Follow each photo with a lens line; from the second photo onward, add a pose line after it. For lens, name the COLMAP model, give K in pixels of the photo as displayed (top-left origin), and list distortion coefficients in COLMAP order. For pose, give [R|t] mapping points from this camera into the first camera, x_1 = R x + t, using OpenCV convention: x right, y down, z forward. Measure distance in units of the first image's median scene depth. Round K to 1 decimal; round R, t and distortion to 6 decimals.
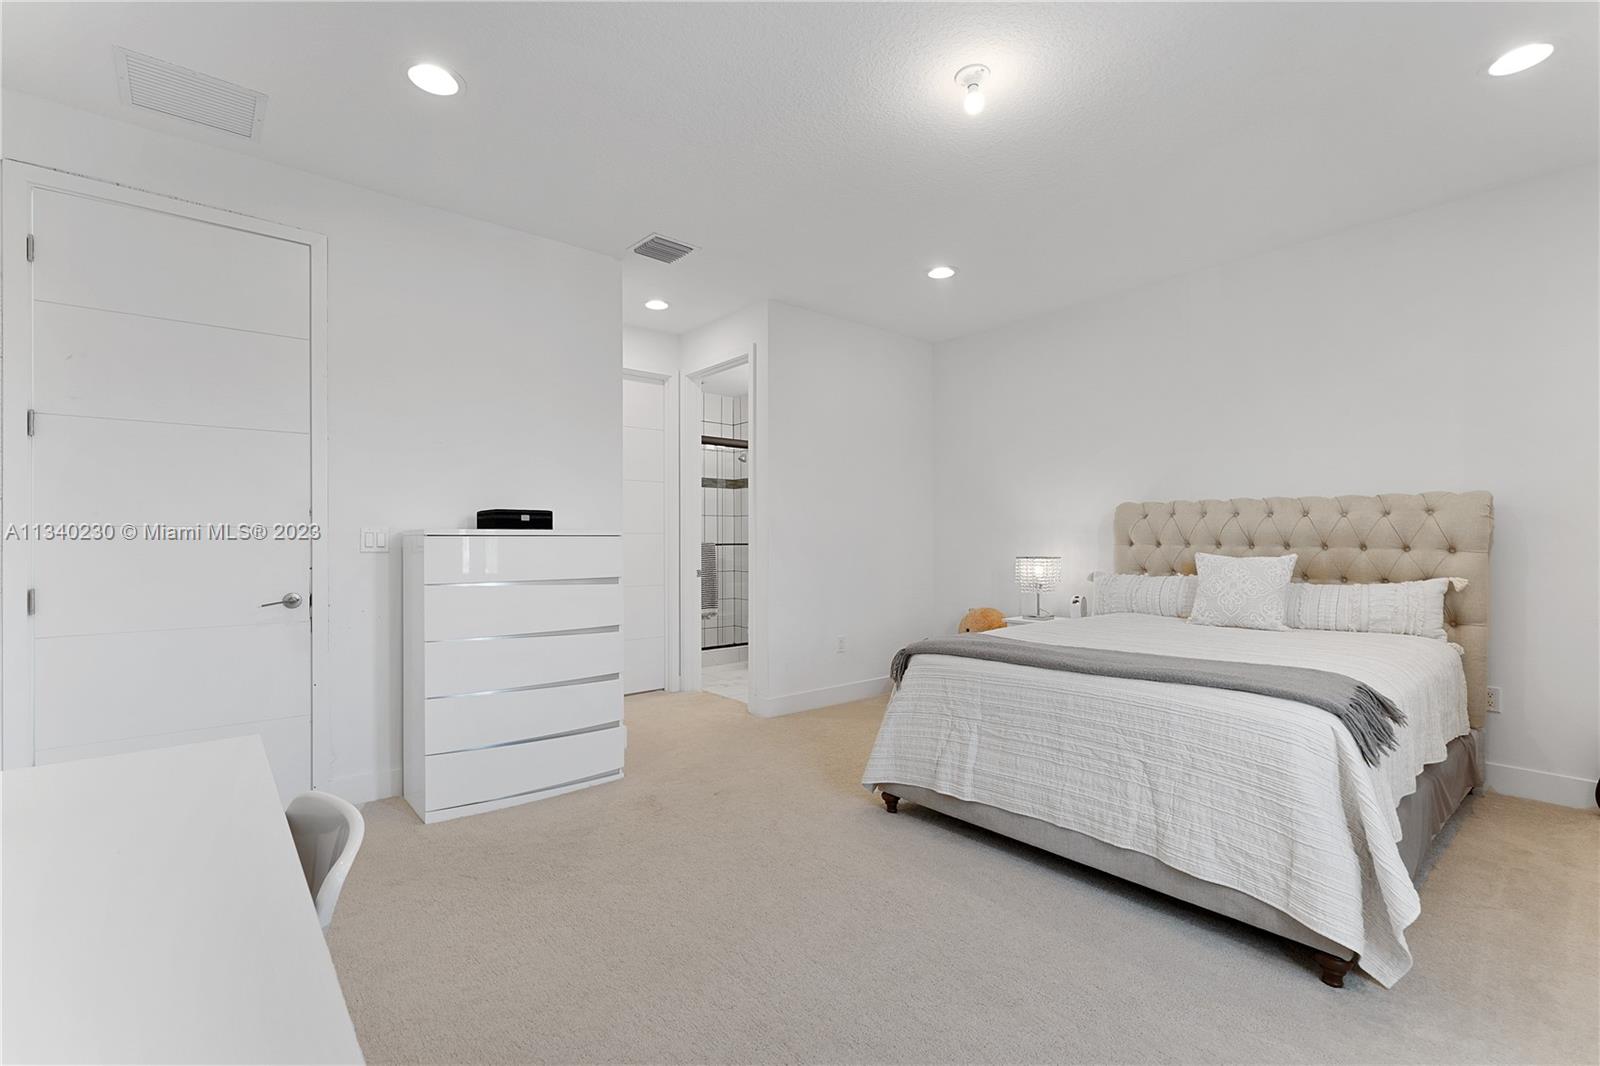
lens RADIAL K [[703.4, 0, 776.3], [0, 703.4, 543.1], [0, 0, 1]] dist [-0.000334, -0.000031]
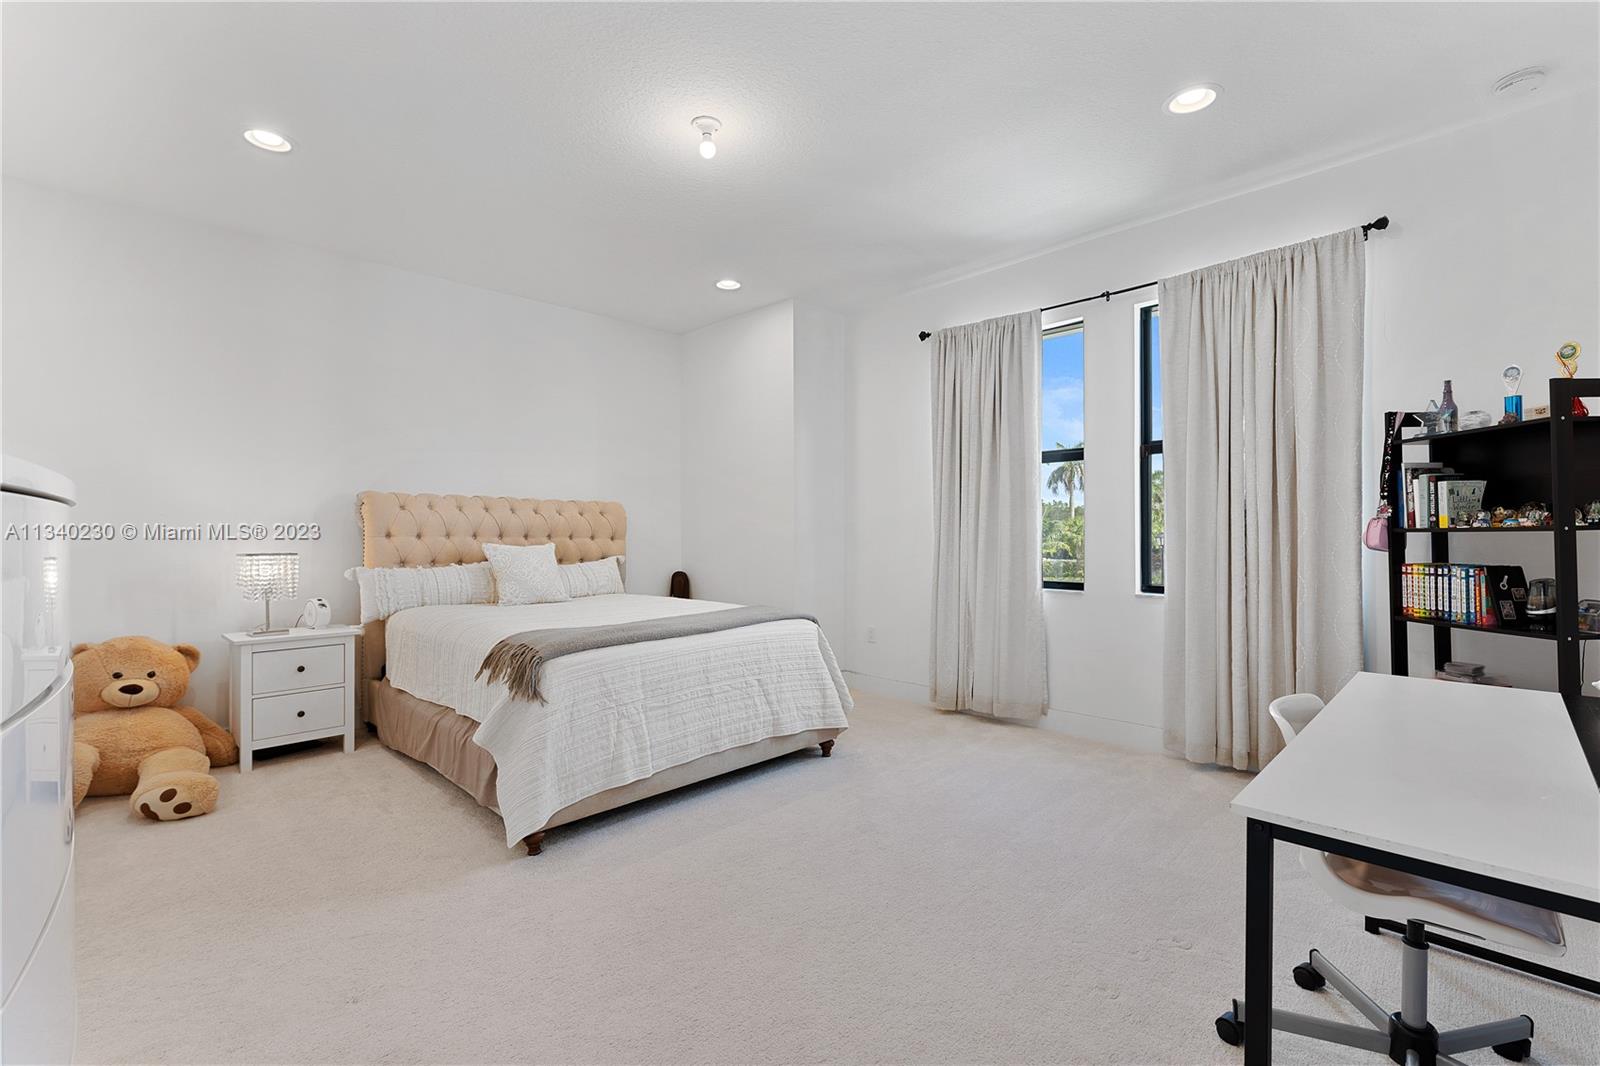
lens RADIAL K [[708.7, 0, 800.0], [0, 708.7, 533.0], [0, 0, 1]] dist [-0.000518, -0.000133]
pose [[-0.110663, 0.004731, 0.993847, -0.696815], [0.005387, 0.999977, -0.004161, 0.005103], [-0.993843, 0.004894, -0.110686, 0.762057]]
